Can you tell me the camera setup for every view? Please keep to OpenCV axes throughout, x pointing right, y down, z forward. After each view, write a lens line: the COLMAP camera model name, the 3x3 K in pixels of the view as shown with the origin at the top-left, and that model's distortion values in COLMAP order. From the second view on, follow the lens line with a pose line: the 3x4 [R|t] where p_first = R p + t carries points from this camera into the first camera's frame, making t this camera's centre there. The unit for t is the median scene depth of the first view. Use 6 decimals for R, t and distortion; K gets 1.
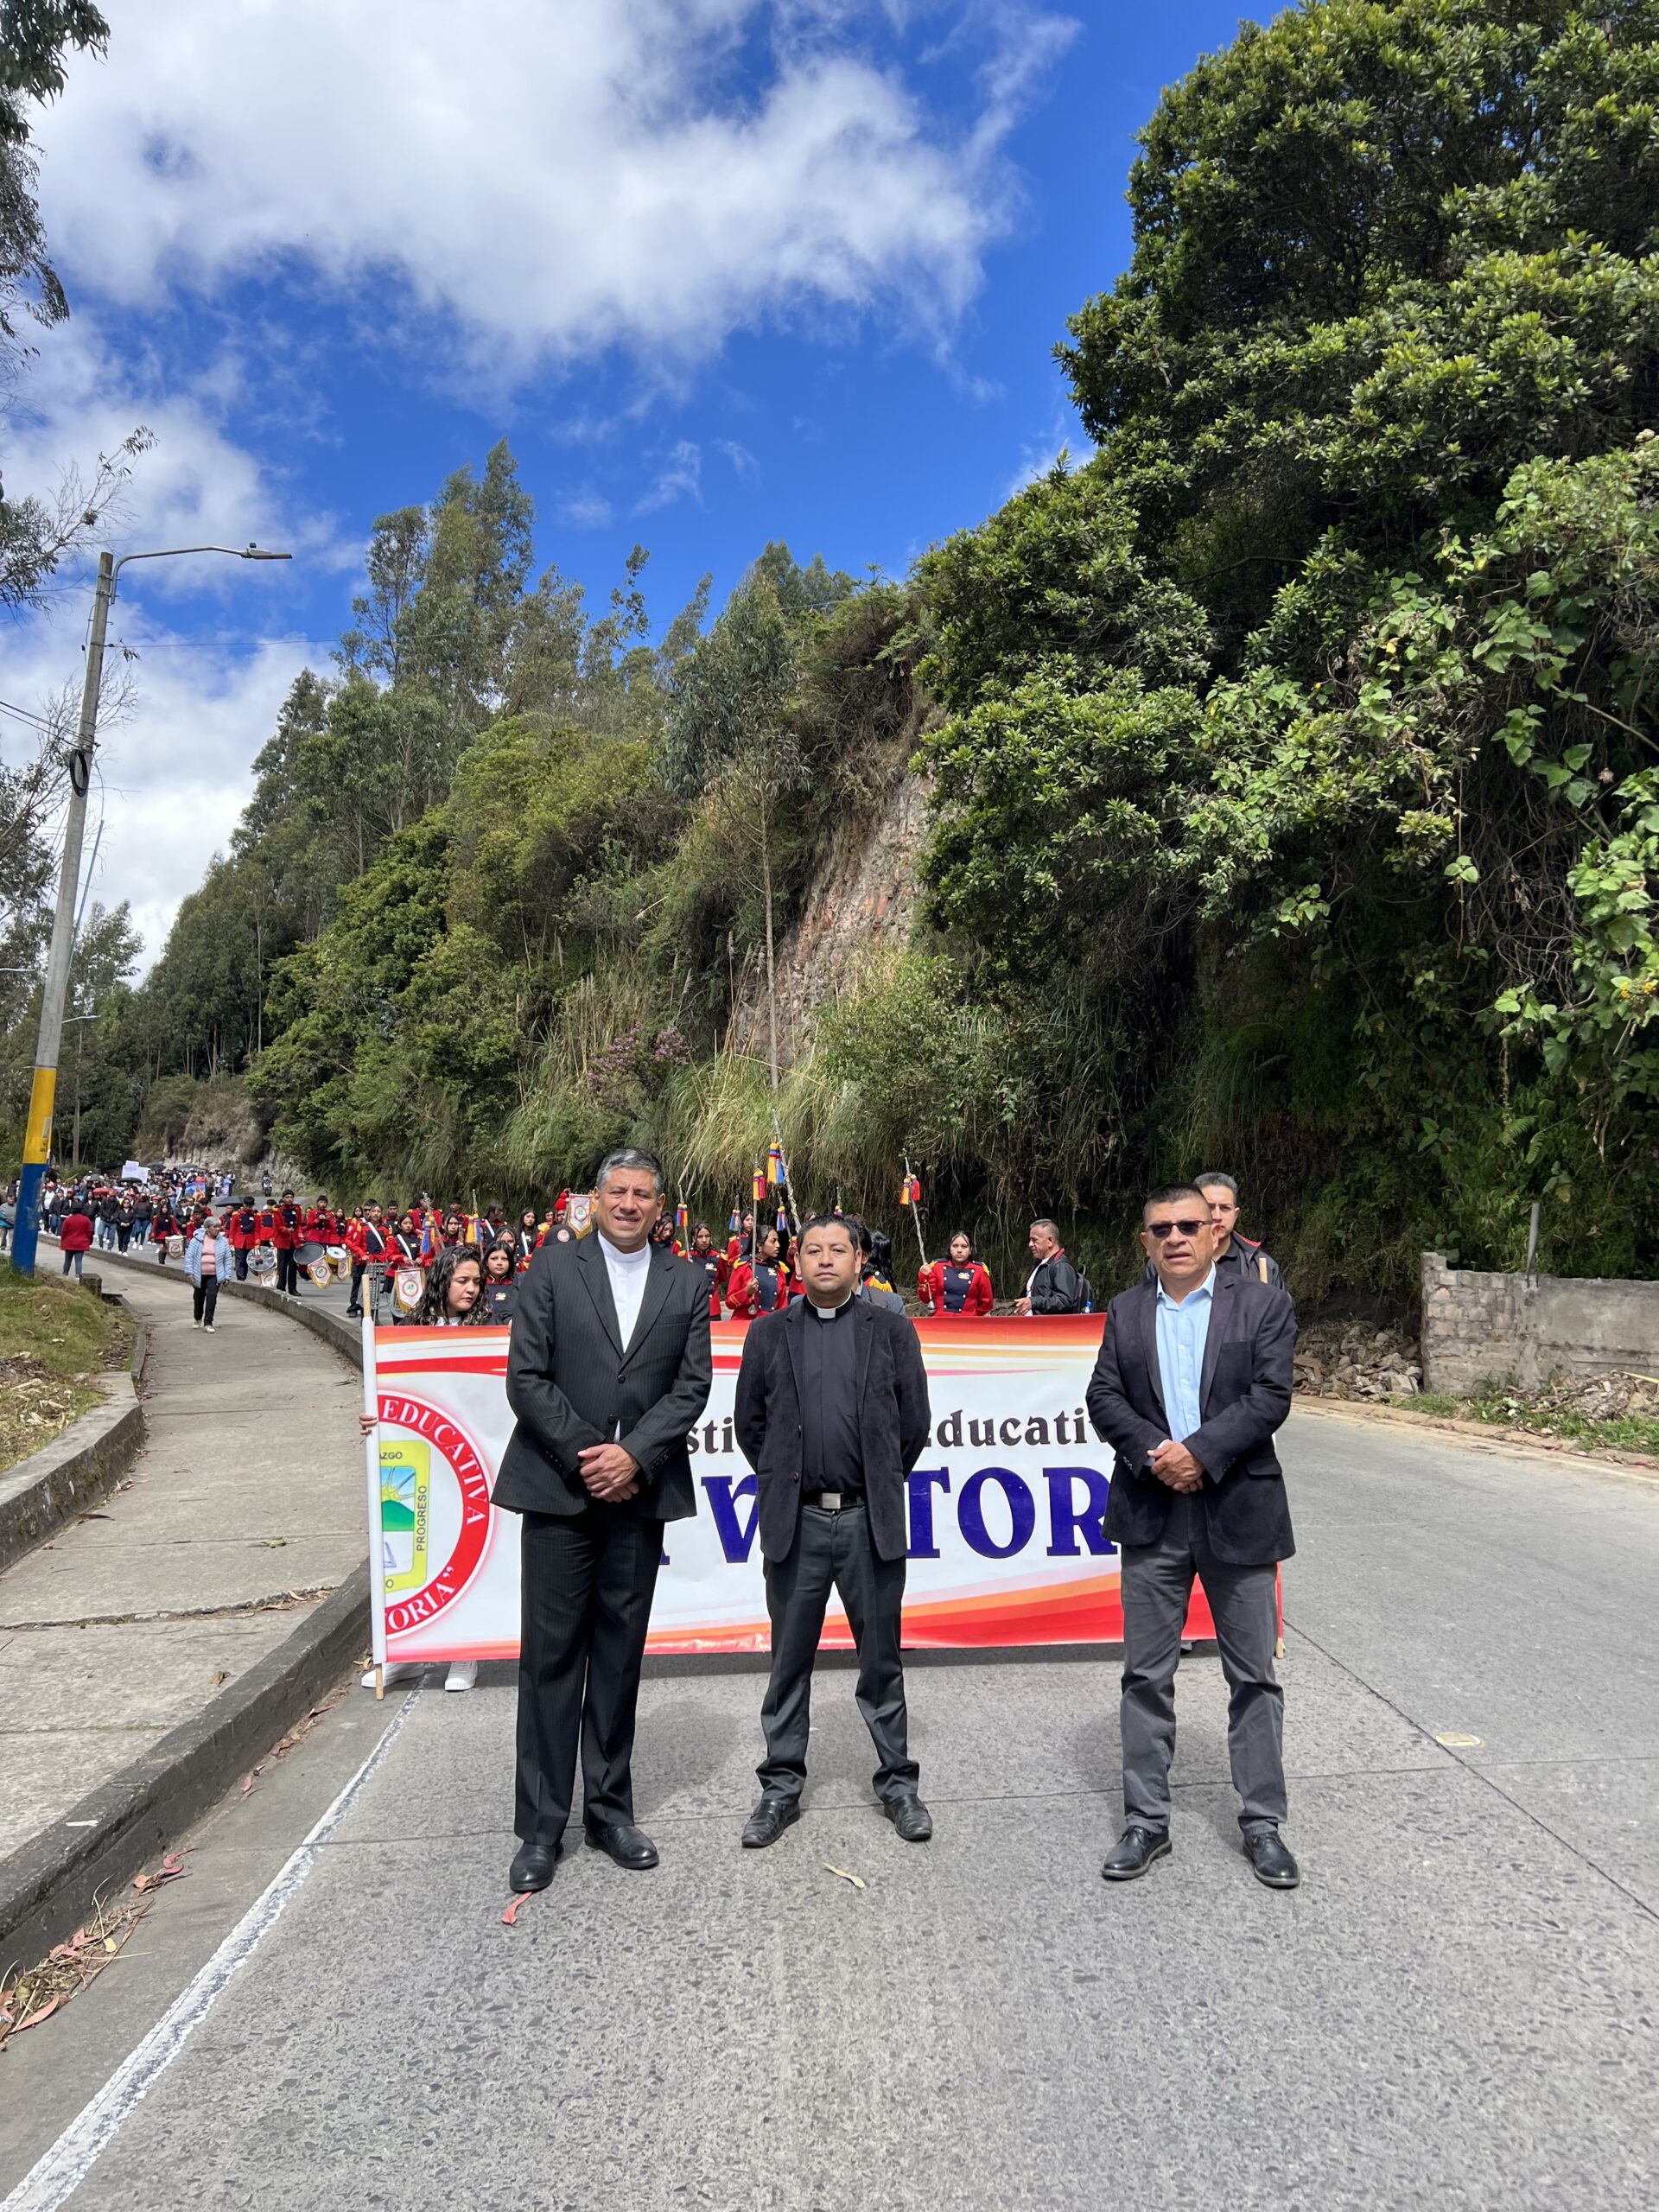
lens RADIAL K [[1700.3, 0, 830.4], [0, 1700.3, 1096.6], [0, 0, 1]] dist [0.055234, -0.044662]
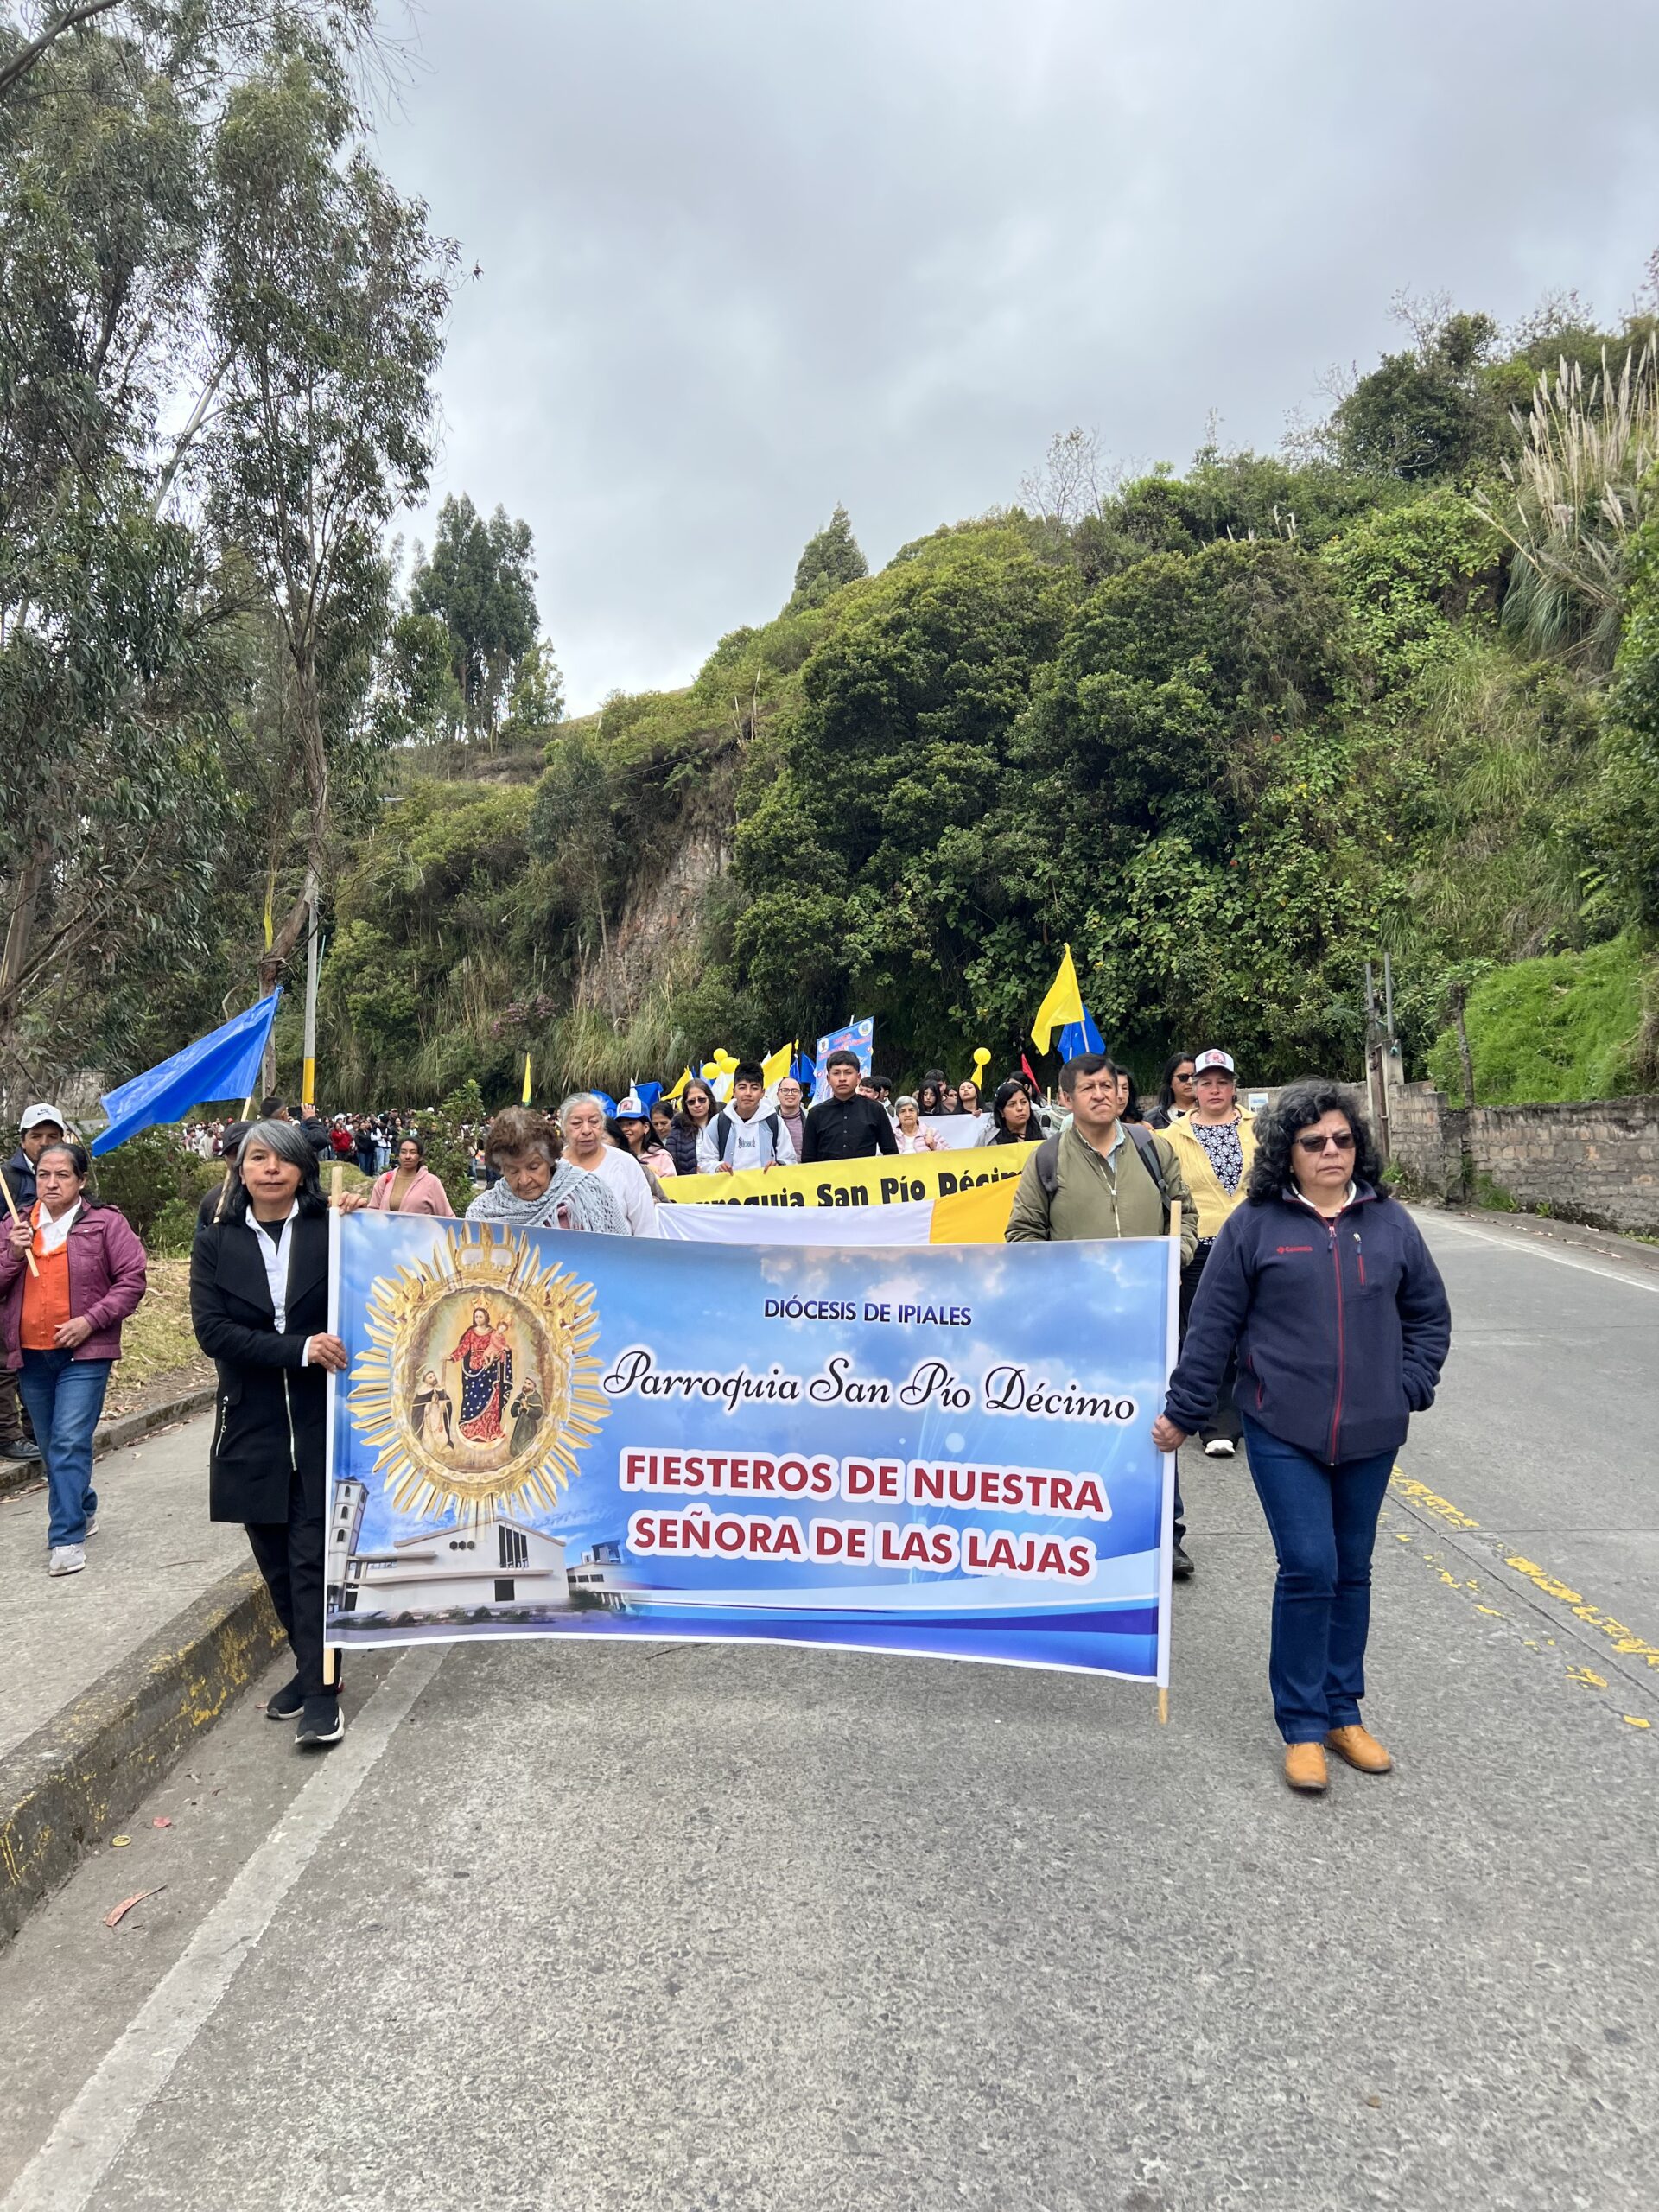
lens RADIAL K [[1700.3, 0, 830.4], [0, 1700.3, 1096.6], [0, 0, 1]] dist [0.055234, -0.044662]
pose [[0.979828, -0.082440, 0.182044, -0.112651], [0.068037, 0.994140, 0.084004, -0.053965], [-0.187903, -0.069924, 0.979696, -0.582239]]
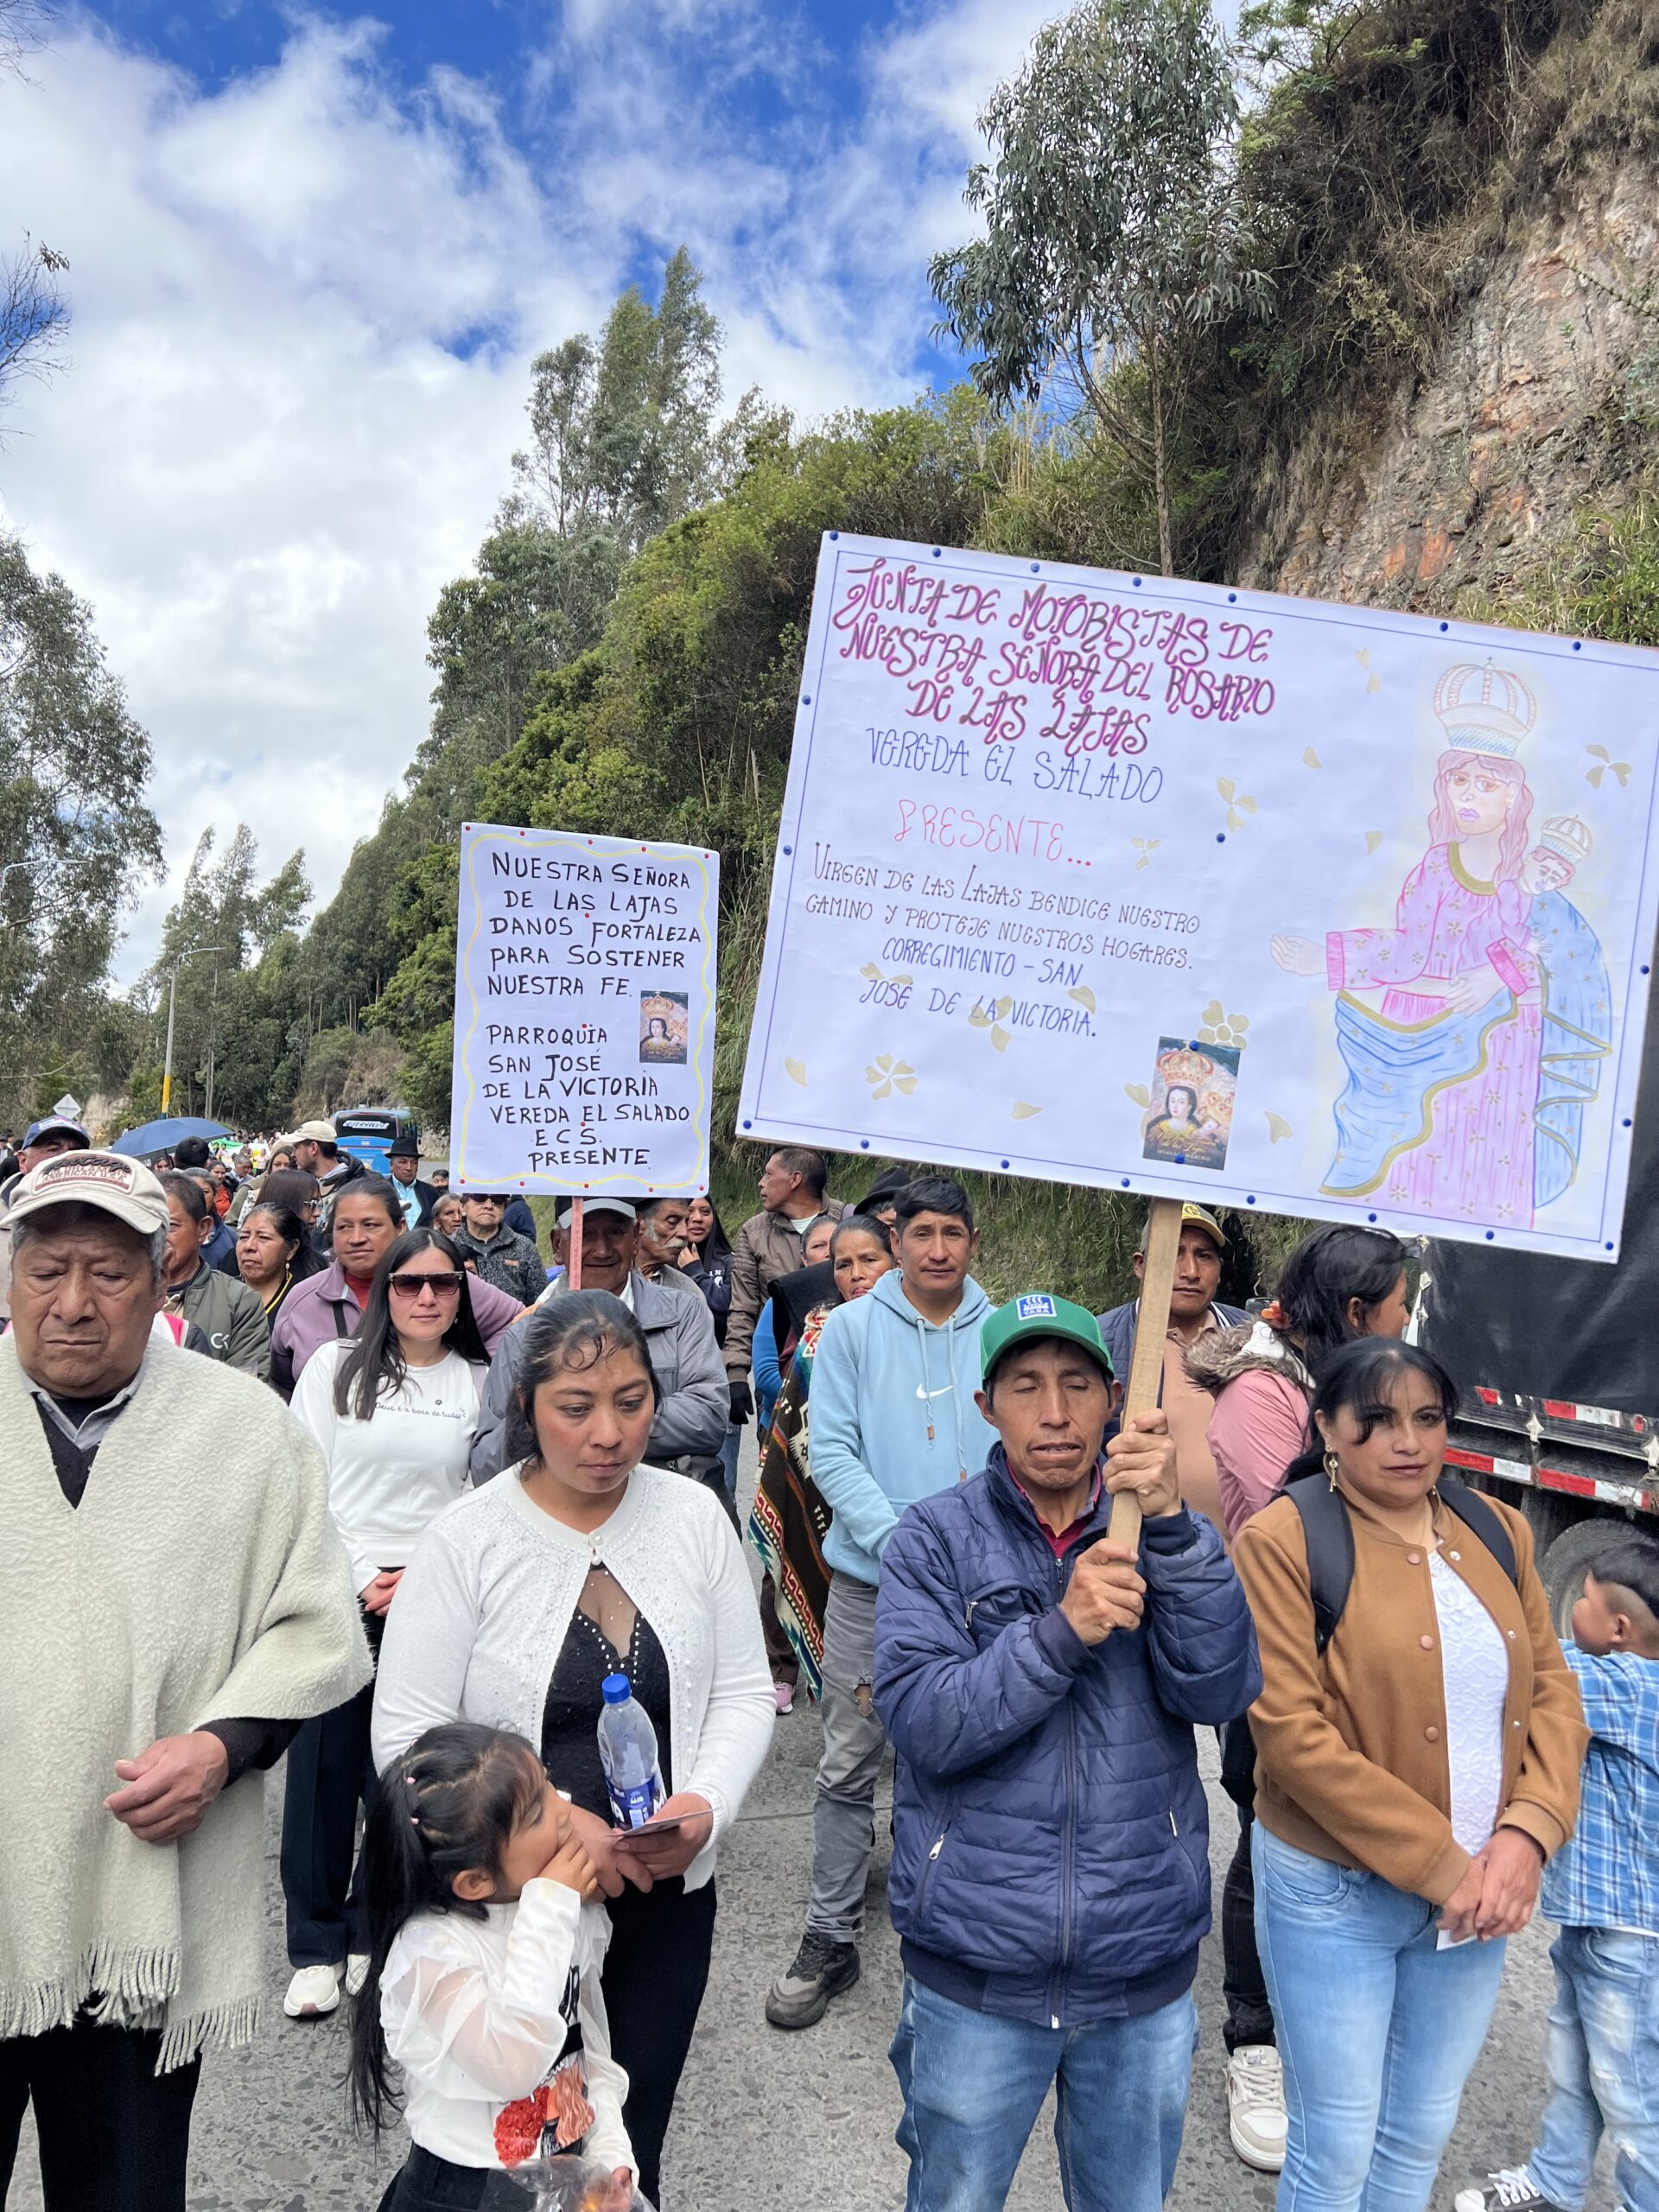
lens RADIAL K [[1704.6, 0, 829.5], [0, 1704.6, 1106.0], [0, 0, 1]] dist [0.079223, -0.078243]
pose [[0.993787, 0.013247, -0.110507, -0.063997], [-0.011092, 0.999737, 0.020091, 0.025898], [0.110745, -0.018741, 0.993672, 0.397407]]
